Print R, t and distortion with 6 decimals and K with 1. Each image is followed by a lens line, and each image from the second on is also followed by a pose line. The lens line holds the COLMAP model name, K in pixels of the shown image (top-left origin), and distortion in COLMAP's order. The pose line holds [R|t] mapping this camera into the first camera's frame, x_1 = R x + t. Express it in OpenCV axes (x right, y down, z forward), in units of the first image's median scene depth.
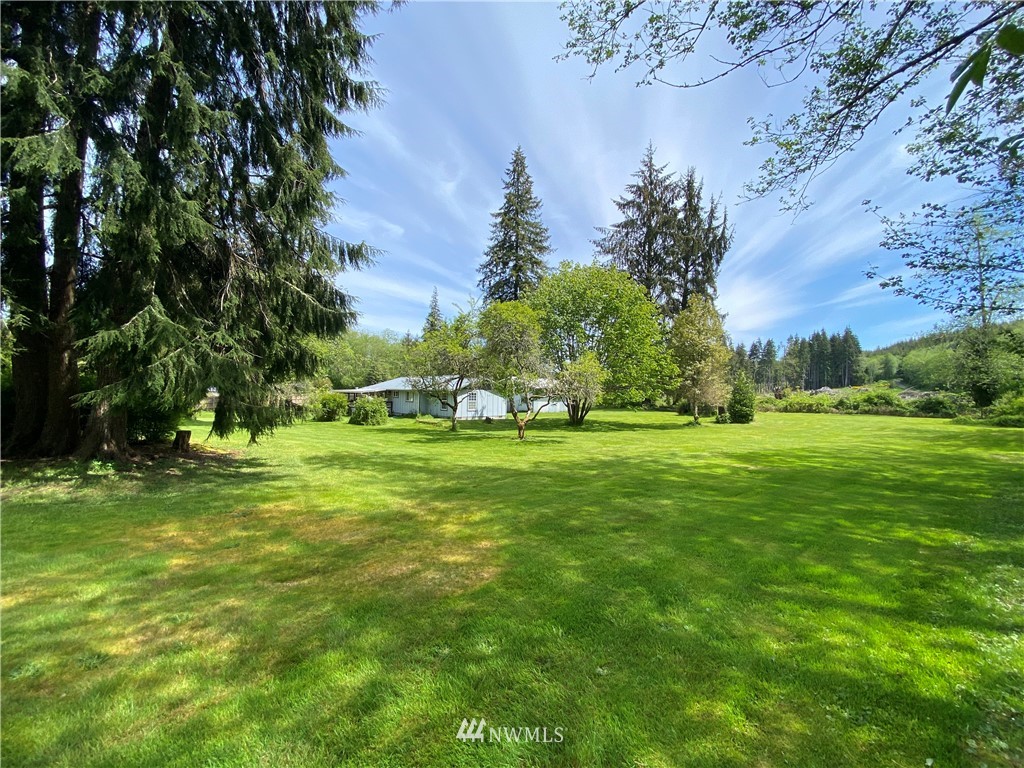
lens RADIAL K [[407.7, 0, 512.0], [0, 407.7, 384.0], [0, 0, 1]] dist [0.012341, -0.019384]
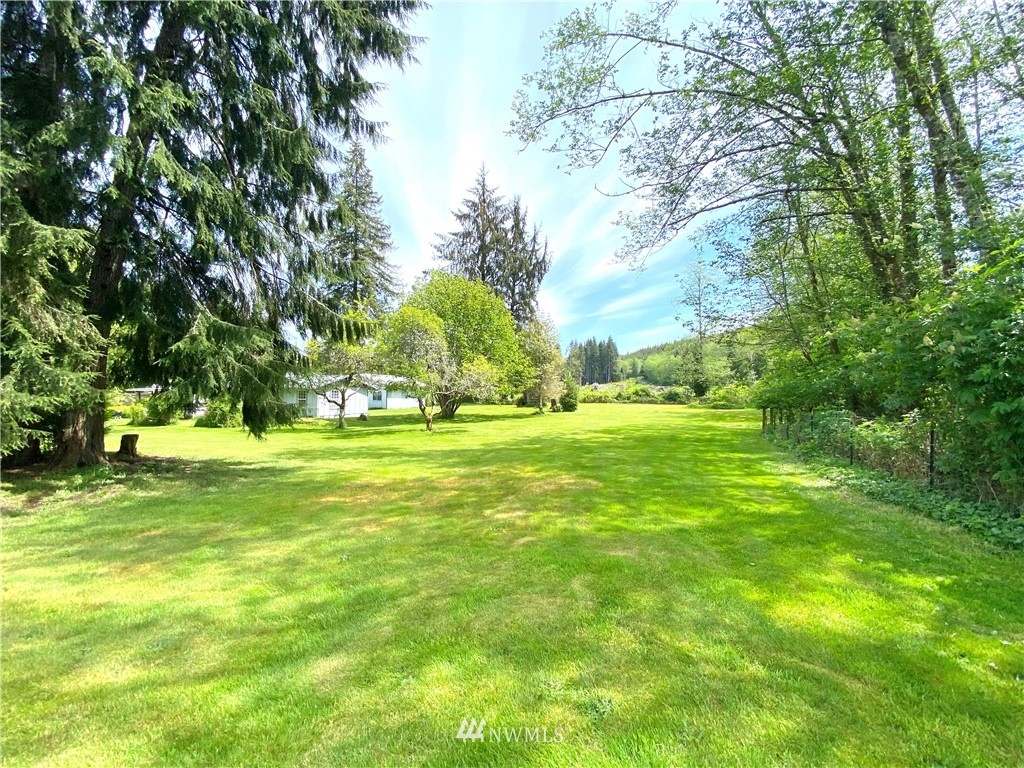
lens RADIAL K [[407.7, 0, 512.0], [0, 407.7, 384.0], [0, 0, 1]] dist [0.012341, -0.019384]
pose [[0.894150, -0.001830, 0.447764, -0.103616], [-0.002960, 0.999946, 0.009998, -0.002903], [-0.447758, -0.010265, 0.894096, -0.044635]]
